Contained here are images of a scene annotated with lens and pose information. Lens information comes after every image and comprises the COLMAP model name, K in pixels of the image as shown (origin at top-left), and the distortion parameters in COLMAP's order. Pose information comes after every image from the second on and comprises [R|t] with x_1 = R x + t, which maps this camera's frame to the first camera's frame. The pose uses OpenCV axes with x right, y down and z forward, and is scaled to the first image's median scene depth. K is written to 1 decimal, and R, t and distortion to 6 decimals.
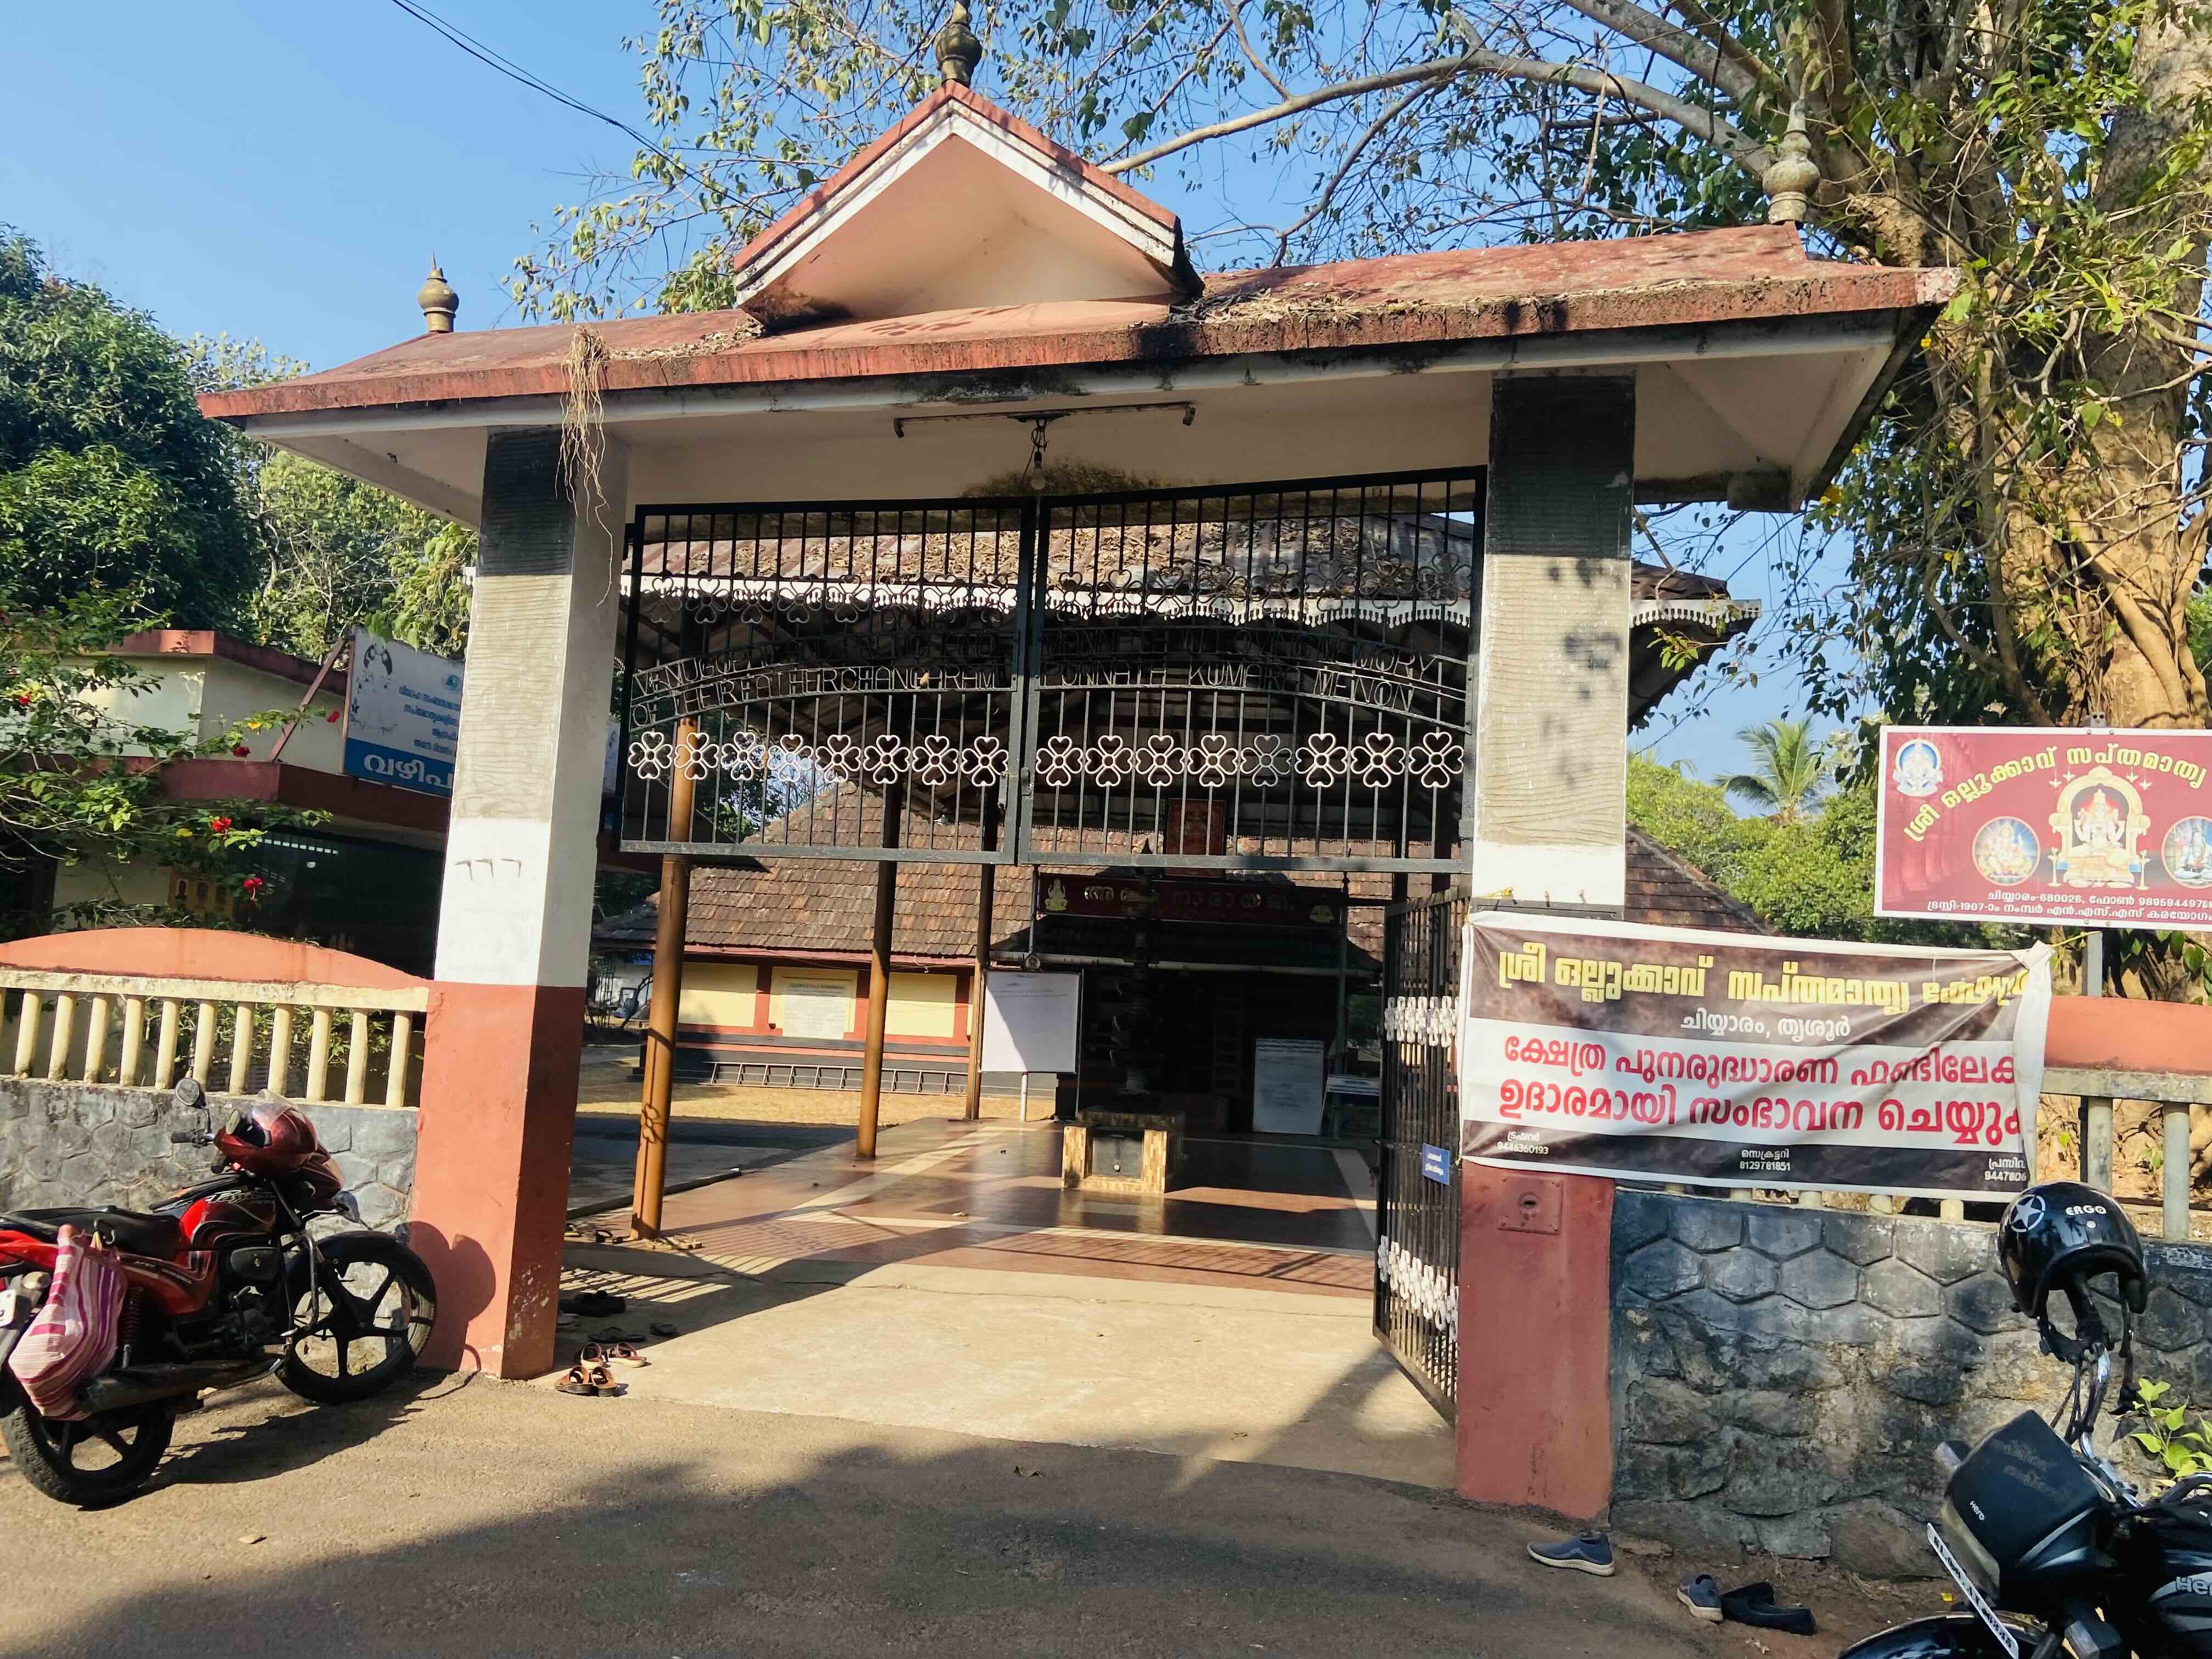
lens RADIAL K [[1692.7, 0, 1141.6], [0, 1692.7, 838.3], [0, 0, 1]] dist [0.120514, -0.153610]
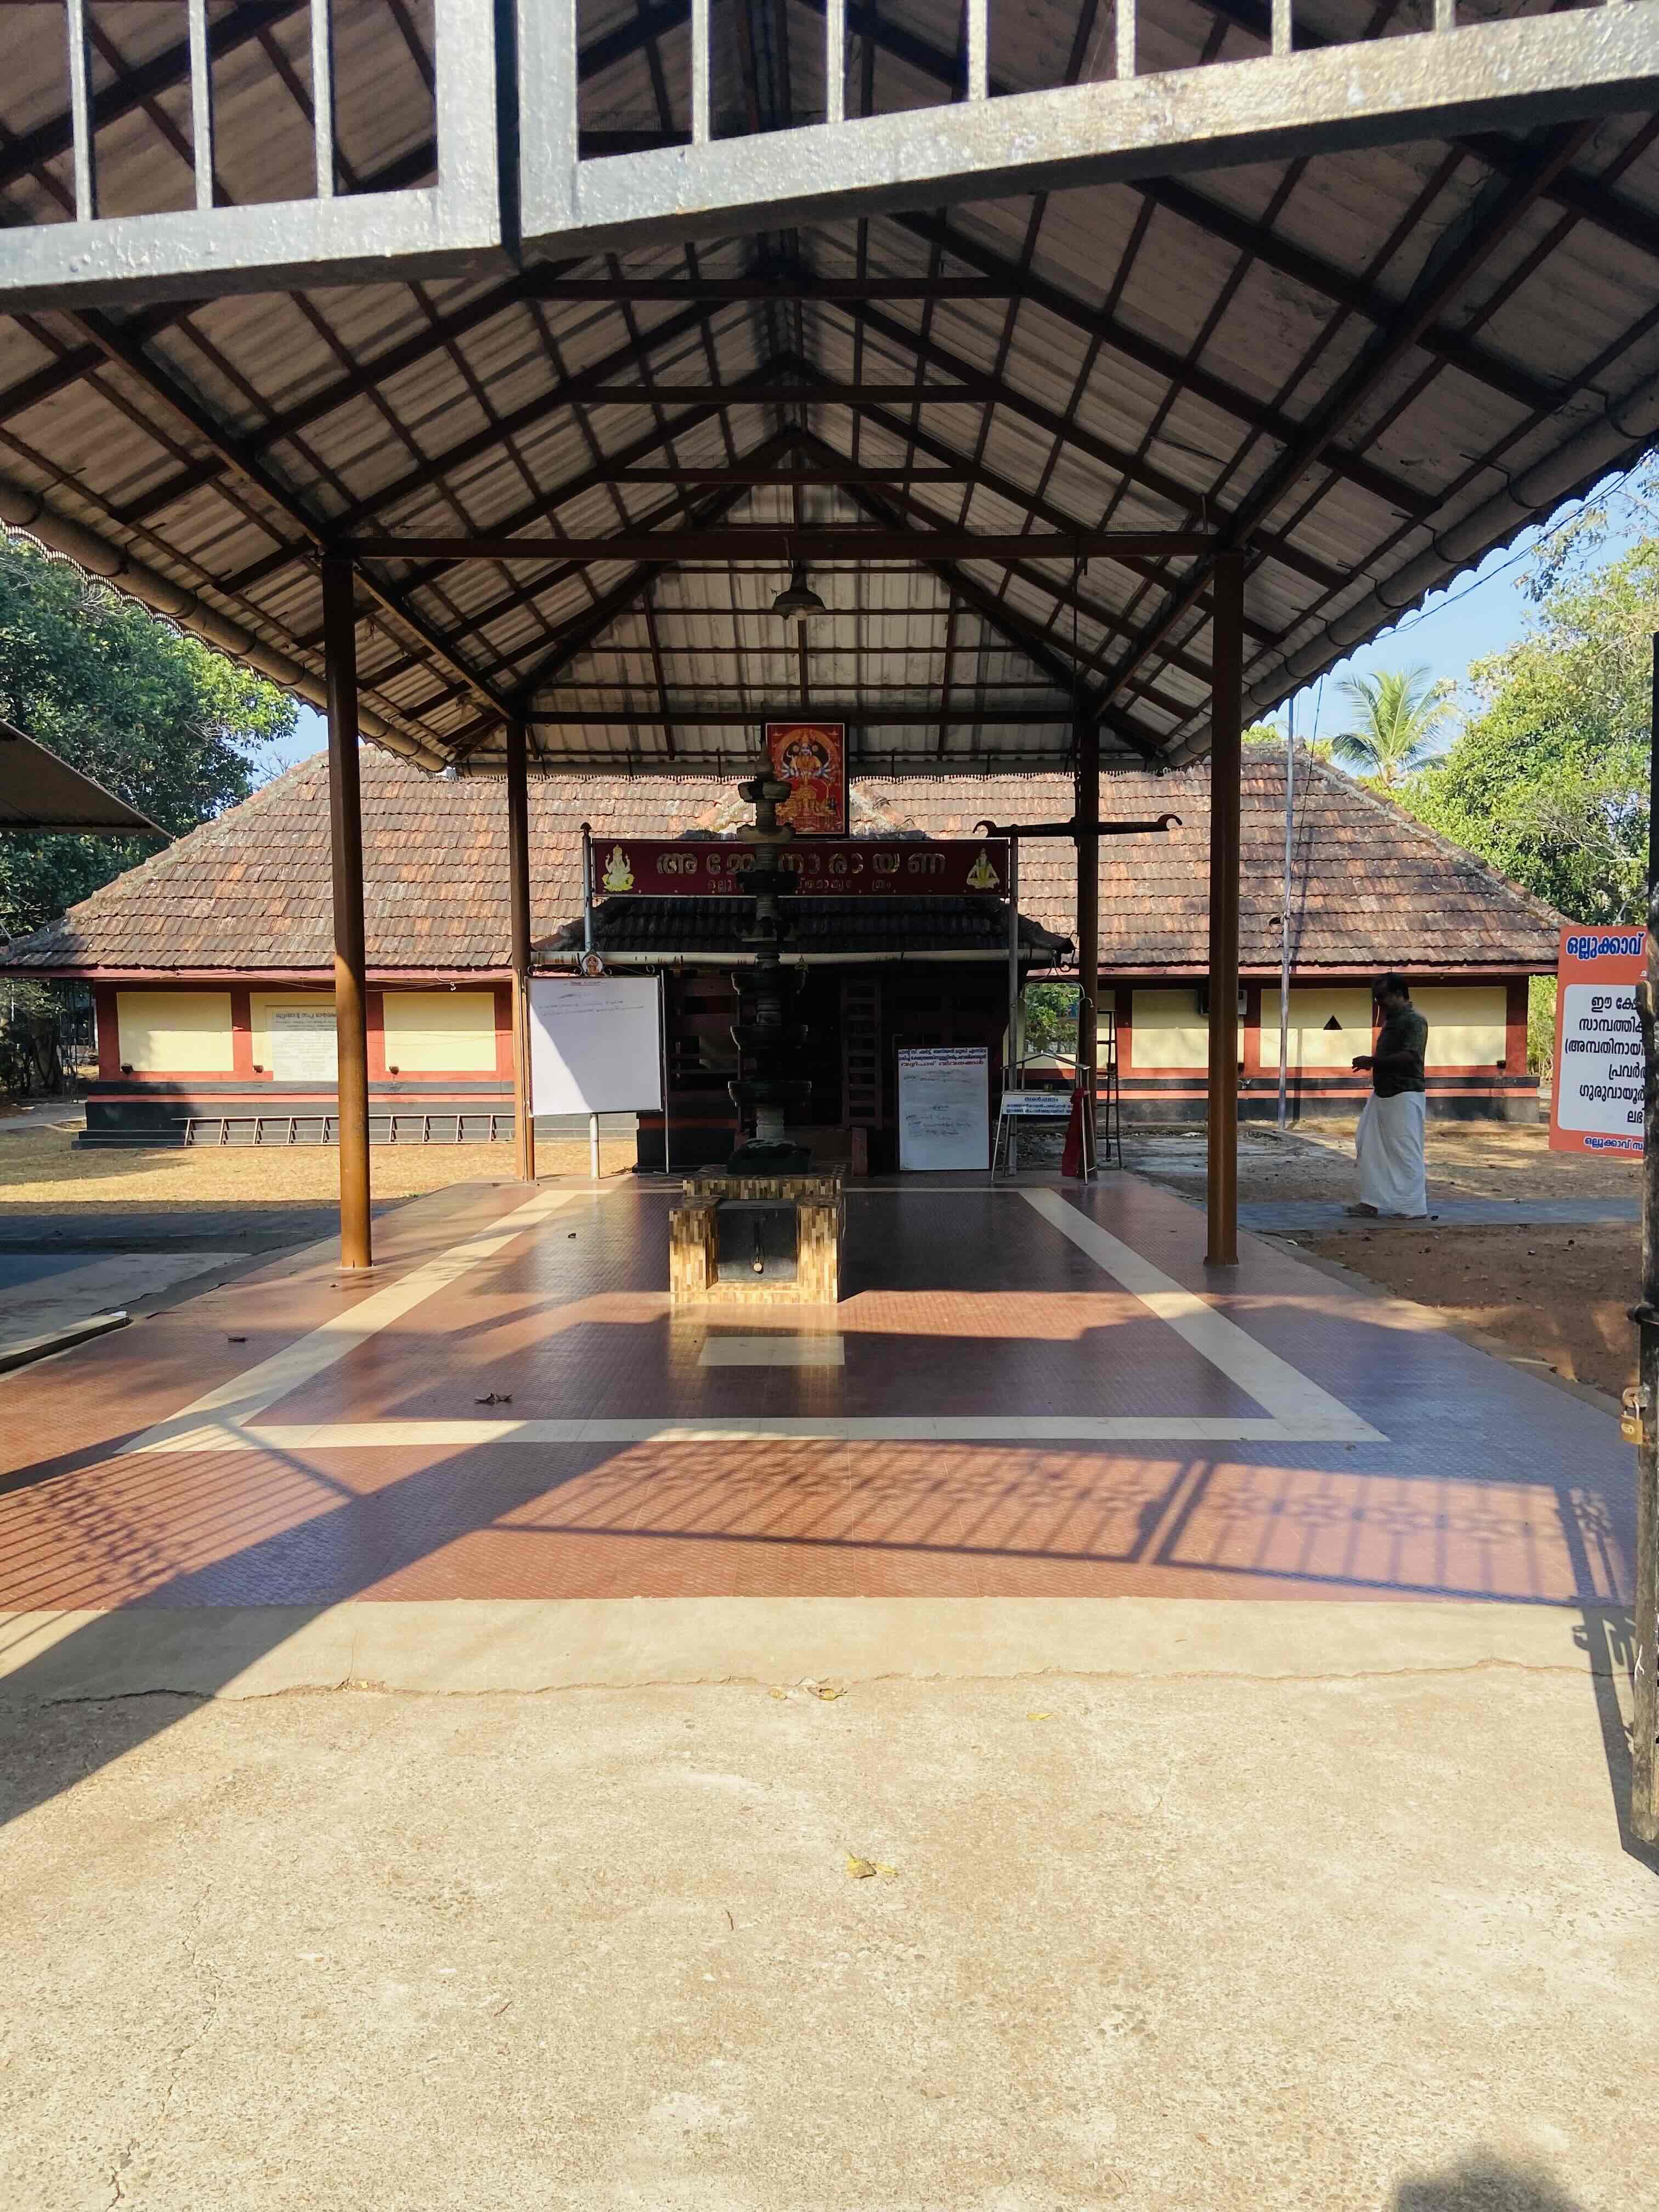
lens RADIAL K [[1686.9, 0, 845.6], [0, 1686.9, 1132.3], [0, 0, 1]] dist [0.127097, -0.153153]
pose [[0.994631, -0.063756, 0.081517, -0.055578], [0.049551, 0.984925, 0.165733, 0.081750], [-0.090855, -0.160803, 0.982796, 0.740102]]
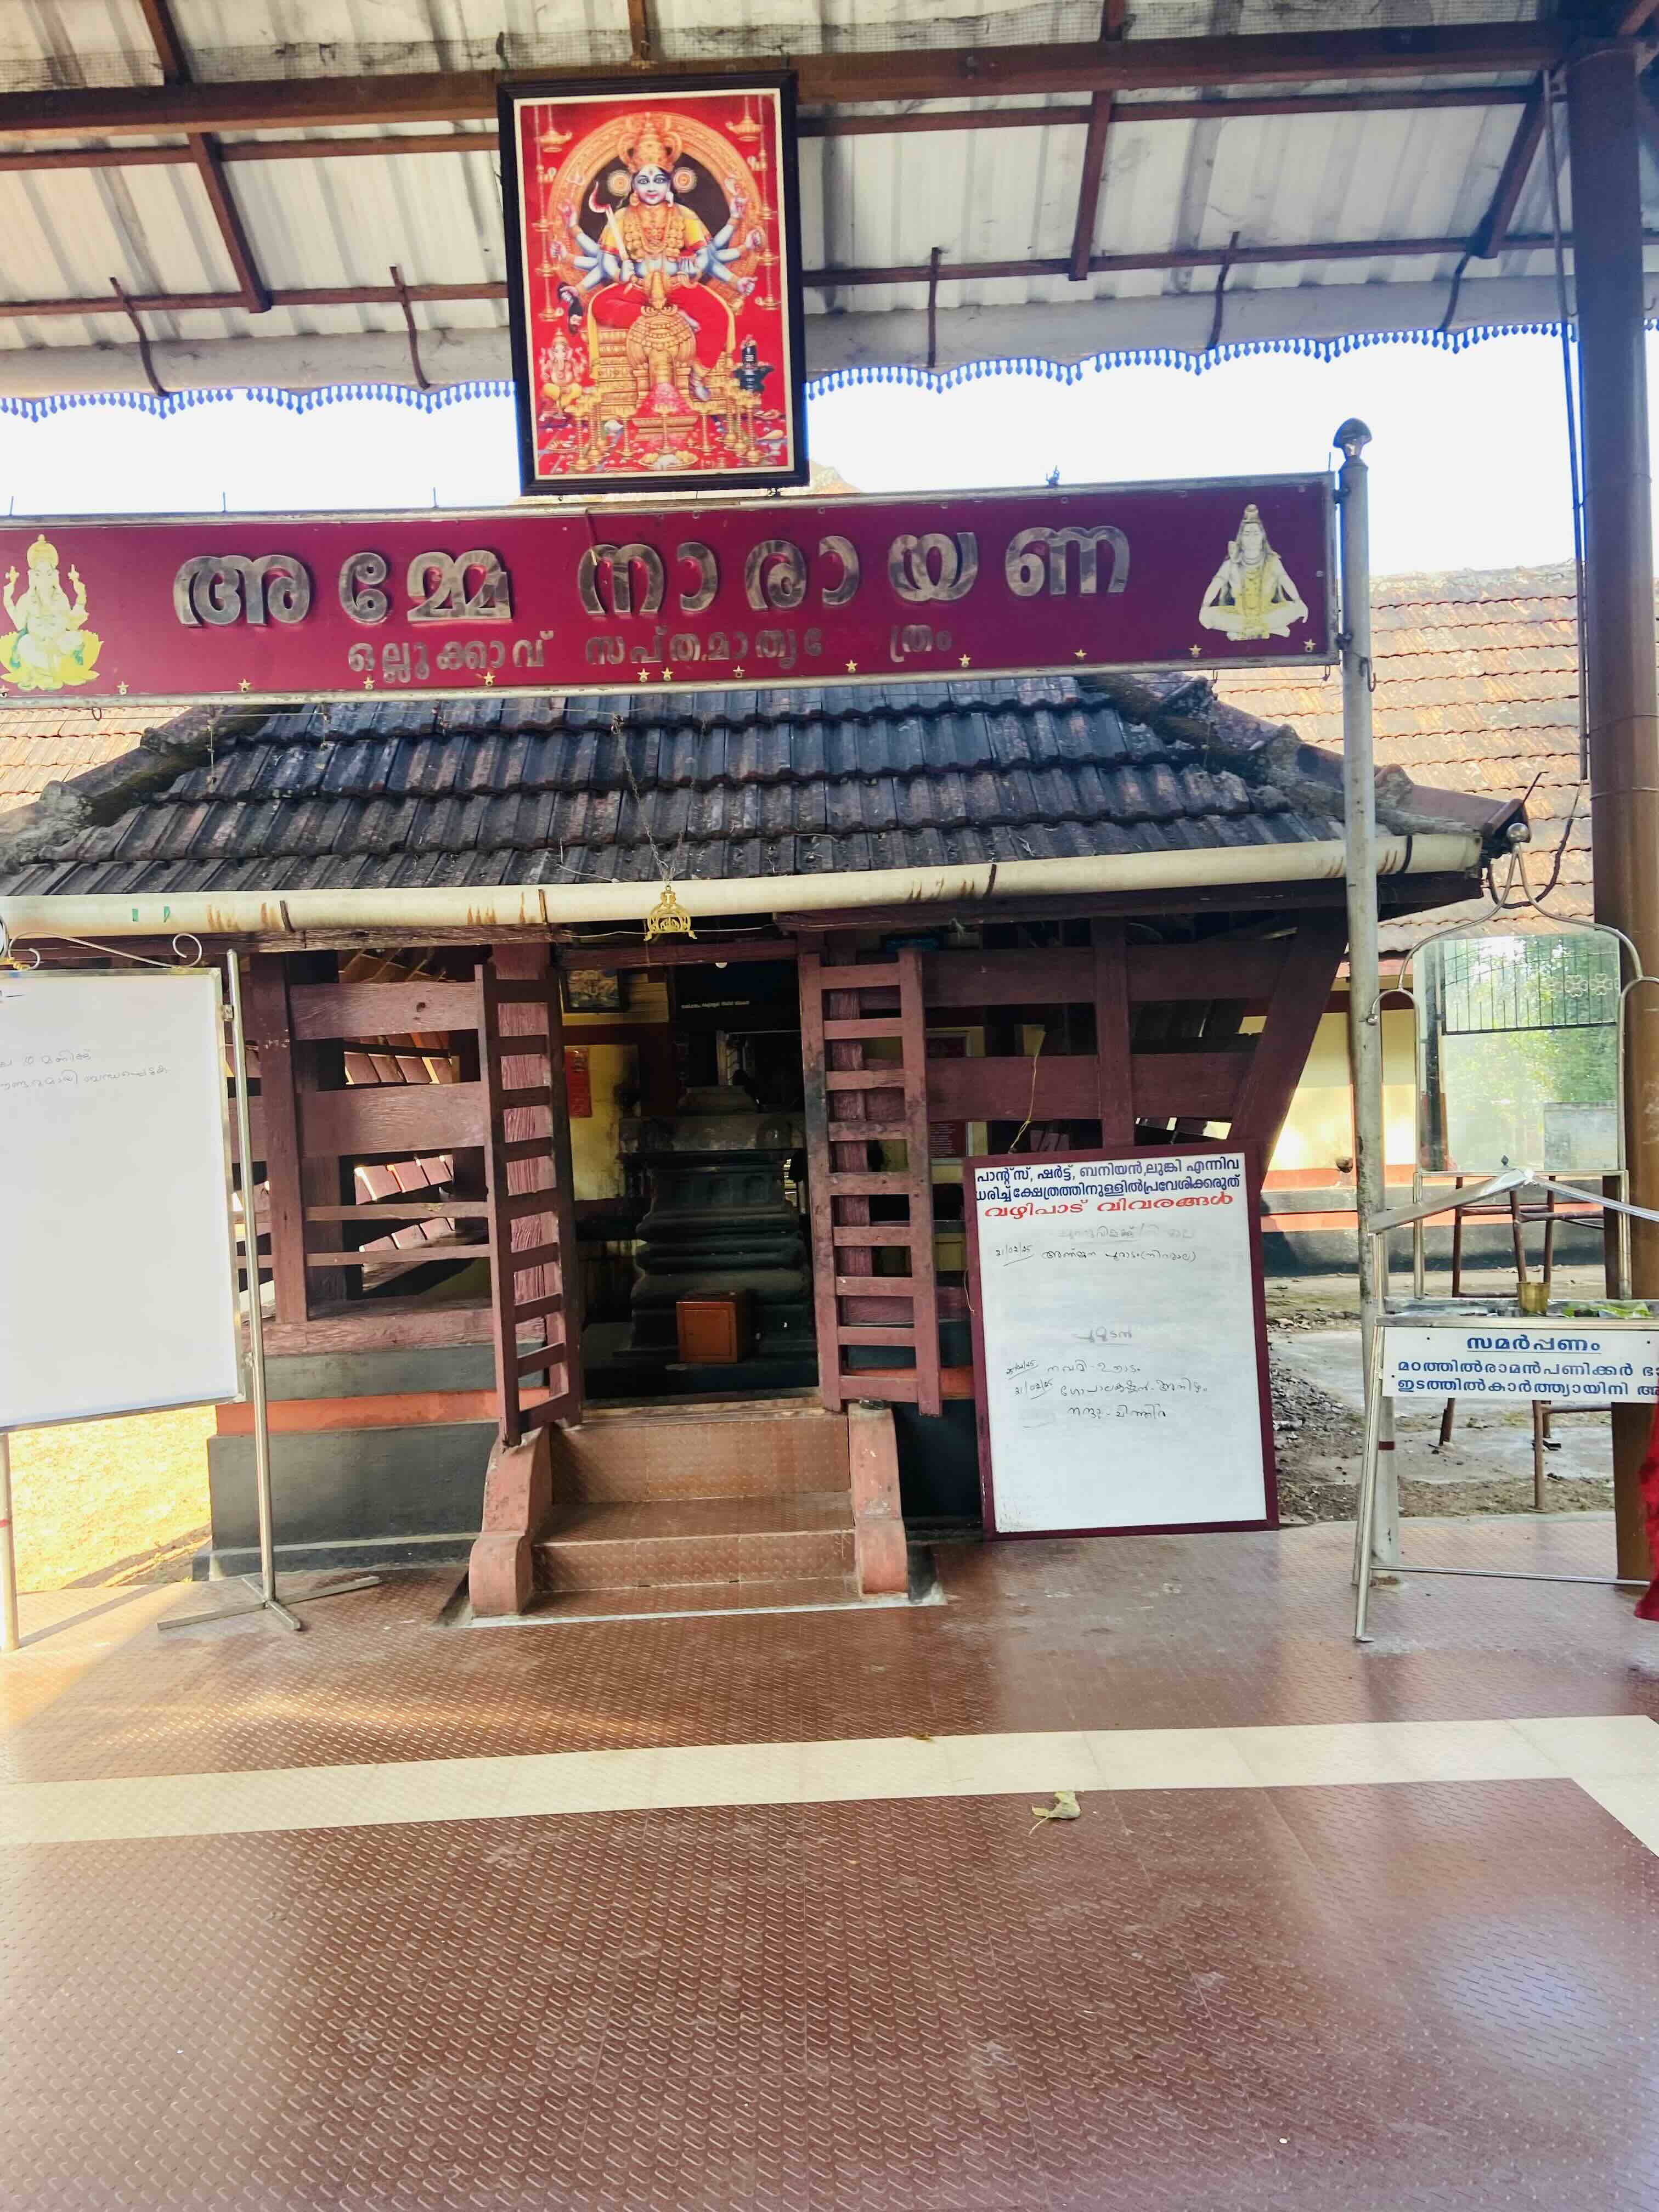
lens RADIAL K [[1692.7, 0, 829.5], [0, 1692.7, 1106.0], [0, 0, 1]] dist [0.120514, -0.153610]
pose [[0.990758, -0.096039, 0.095785, 0.061616], [0.085824, 0.990698, 0.105604, 0.227217], [-0.105036, -0.096408, 0.989784, 2.143147]]
